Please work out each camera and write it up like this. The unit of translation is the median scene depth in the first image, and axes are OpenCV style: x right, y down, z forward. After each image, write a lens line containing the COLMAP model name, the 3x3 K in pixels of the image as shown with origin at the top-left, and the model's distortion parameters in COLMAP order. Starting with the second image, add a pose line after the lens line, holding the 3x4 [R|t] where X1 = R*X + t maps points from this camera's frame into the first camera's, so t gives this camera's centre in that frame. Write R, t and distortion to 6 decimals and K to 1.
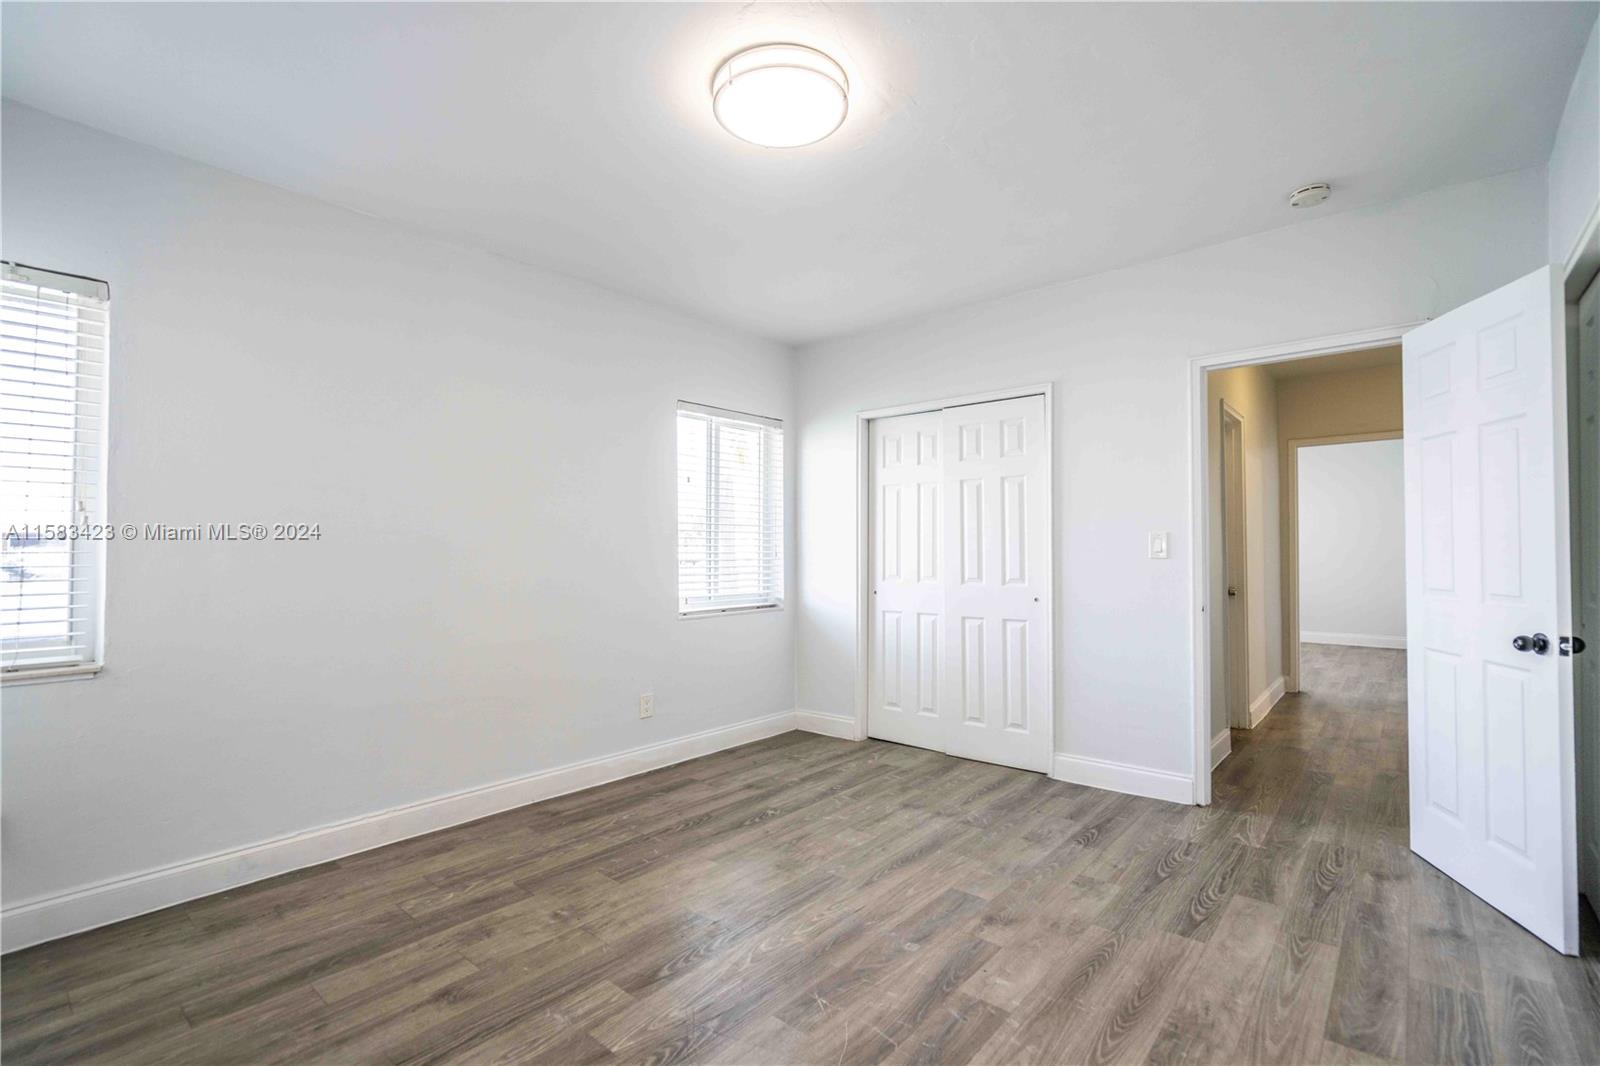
lens RADIAL K [[722.9, 0, 794.5], [0, 722.9, 537.0], [0, 0, 1]] dist [-0.004062, 0.000242]
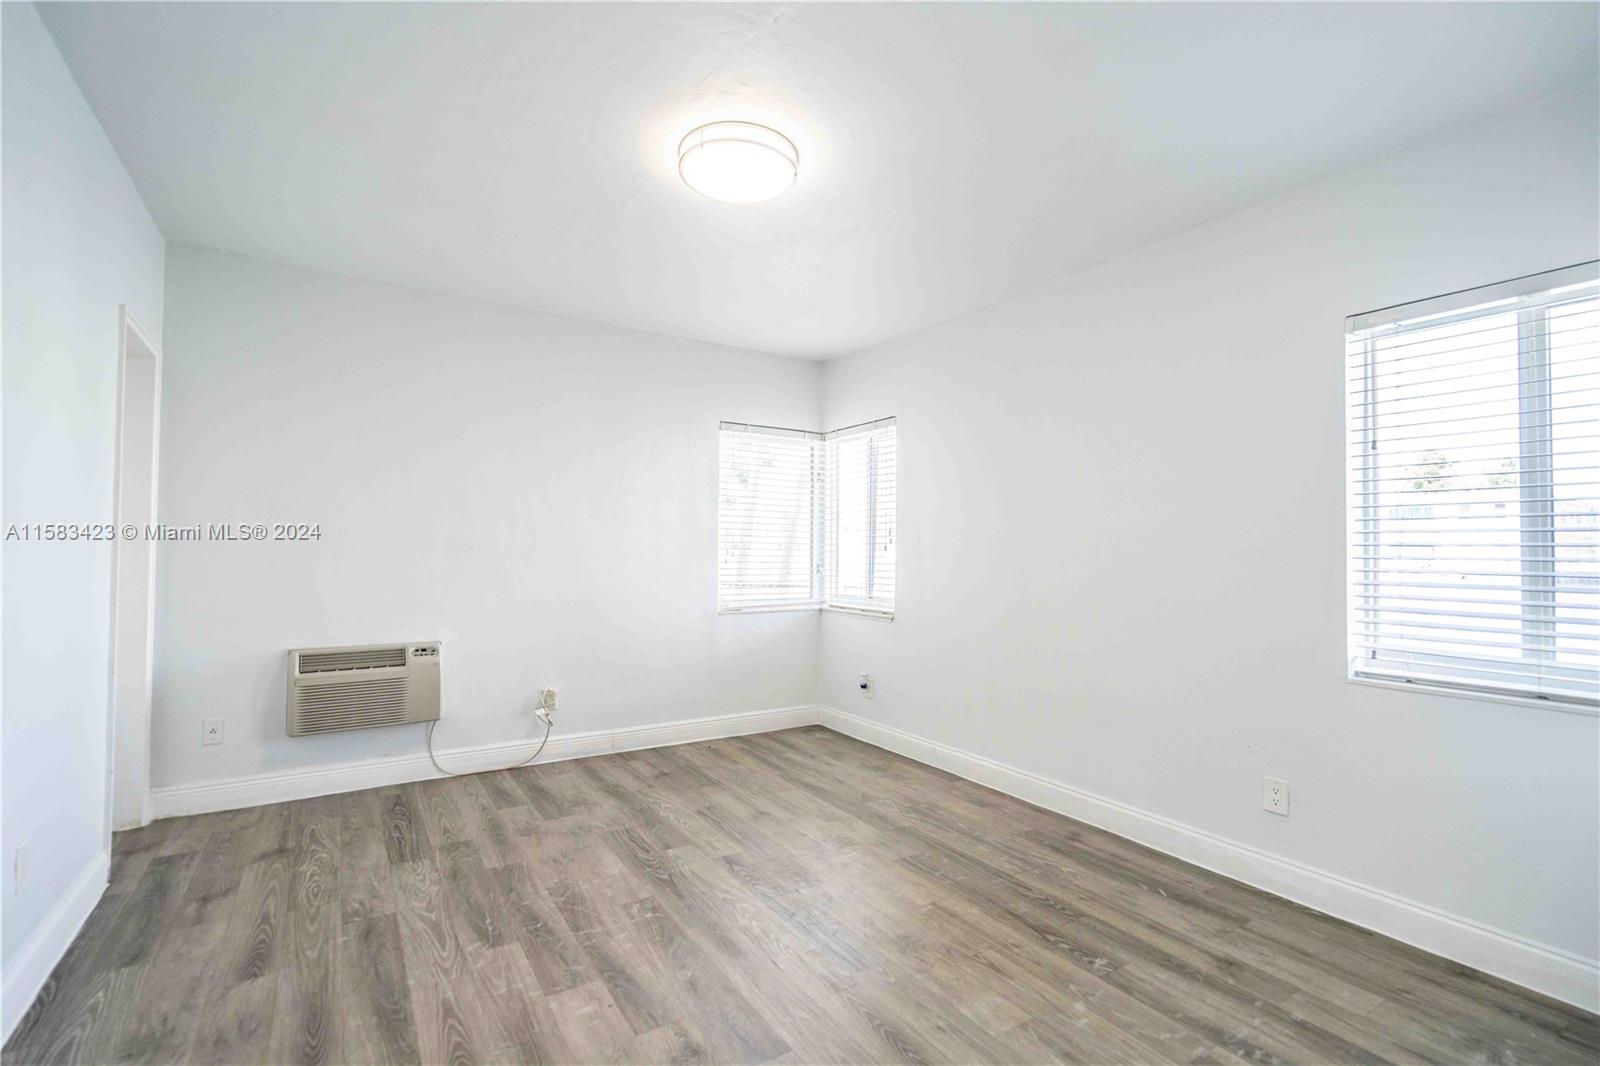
lens RADIAL K [[722.9, 0, 806.0], [0, 722.9, 525.7], [0, 0, 1]] dist [-0.004062, 0.000242]
pose [[-0.275732, -0.033777, -0.960641, 0.797508], [0.007122, 0.999283, -0.037180, 0.006461], [0.961208, -0.017093, -0.275294, 1.078027]]
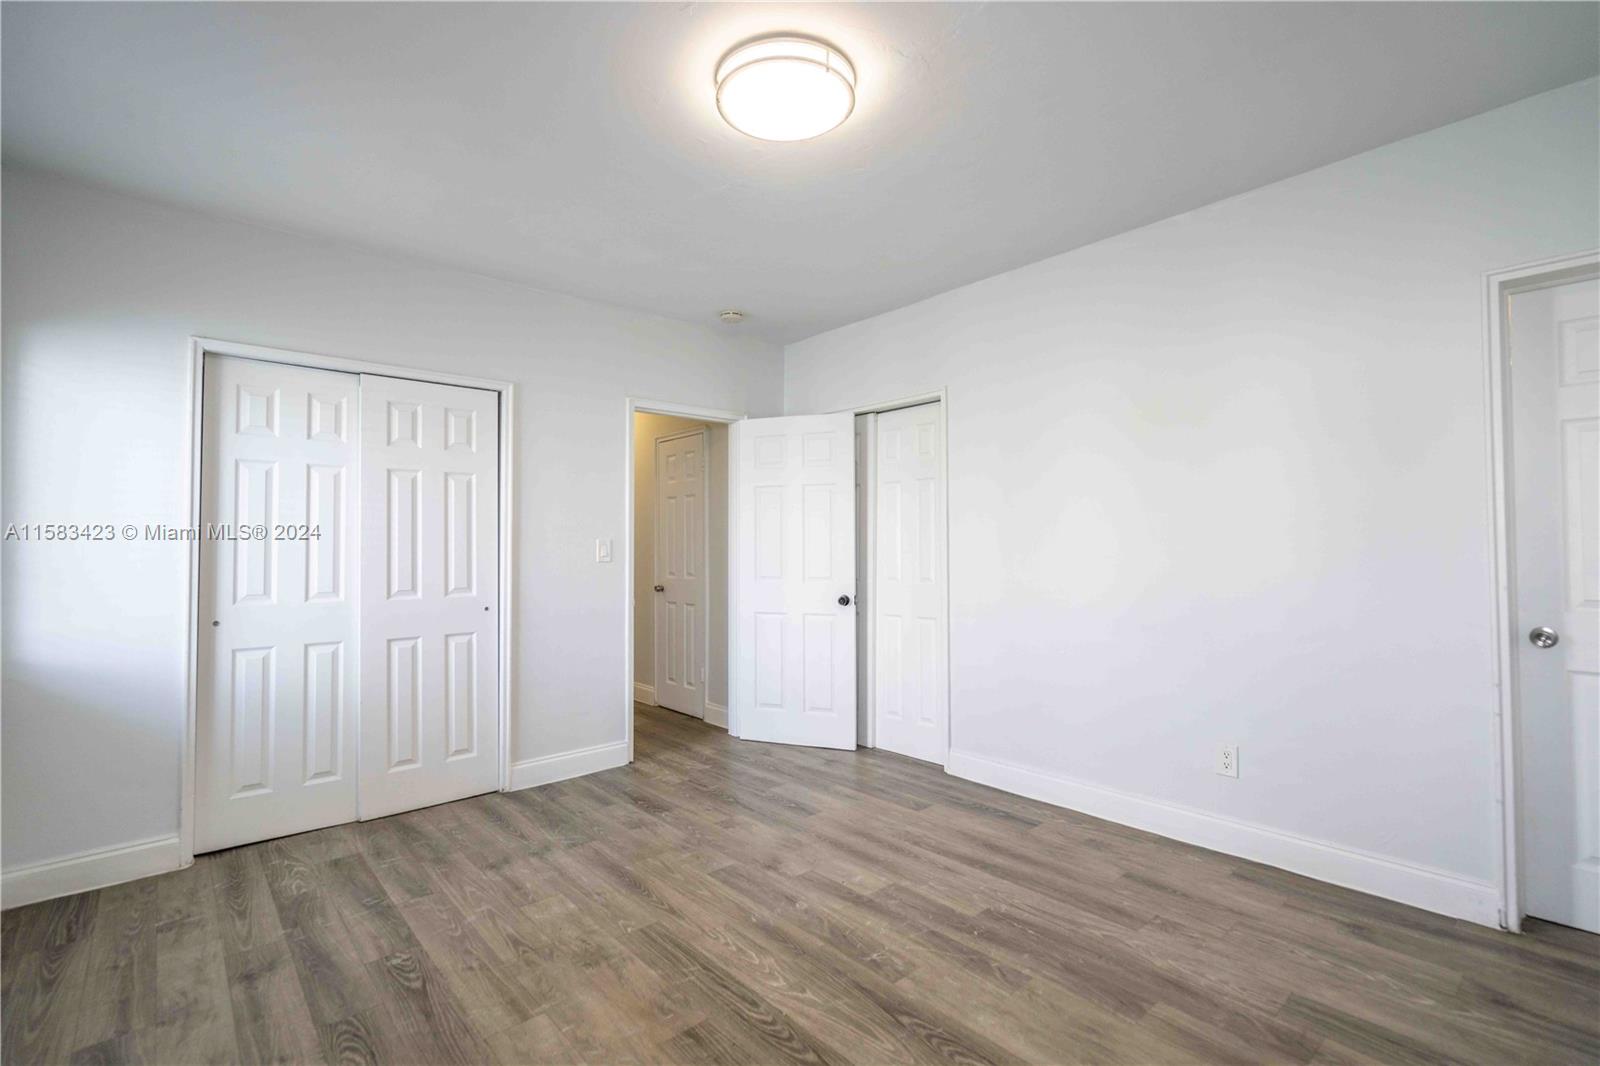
lens RADIAL K [[722.9, 0, 801.1], [0, 722.9, 533.8], [0, 0, 1]] dist [-0.004062, 0.000242]
pose [[0.134175, 0.024065, 0.990665, -0.736188], [-0.012602, 0.999666, -0.022577, 0.007652], [-0.990878, -0.009455, 0.134434, 0.643979]]
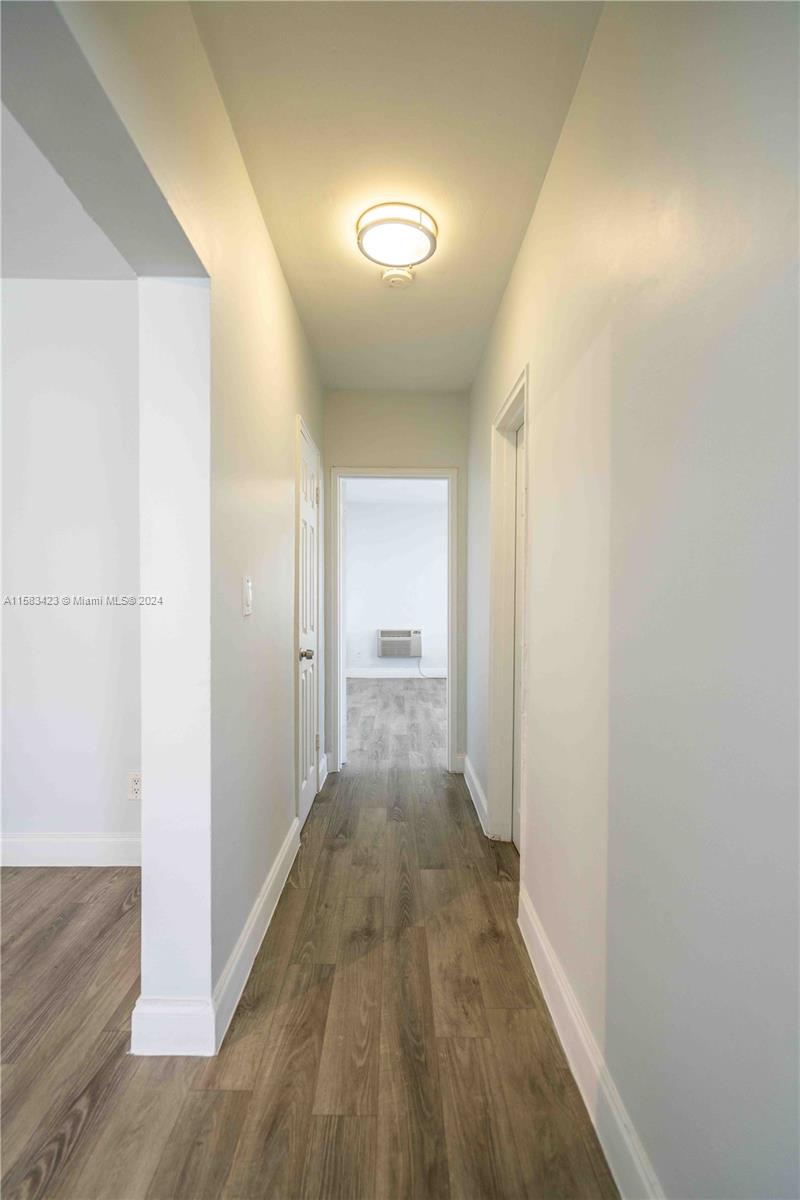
lens RADIAL K [[542.2, 0, 400.0], [0, 542.2, 601.8], [0, 0, 1]] dist [-0.004062, 0.000242]
pose [[-0.771998, -0.001180, -0.635624, 1.563823], [0.011020, 0.999823, -0.015240, 0.063914], [0.635529, -0.018770, -0.771848, 2.151379]]
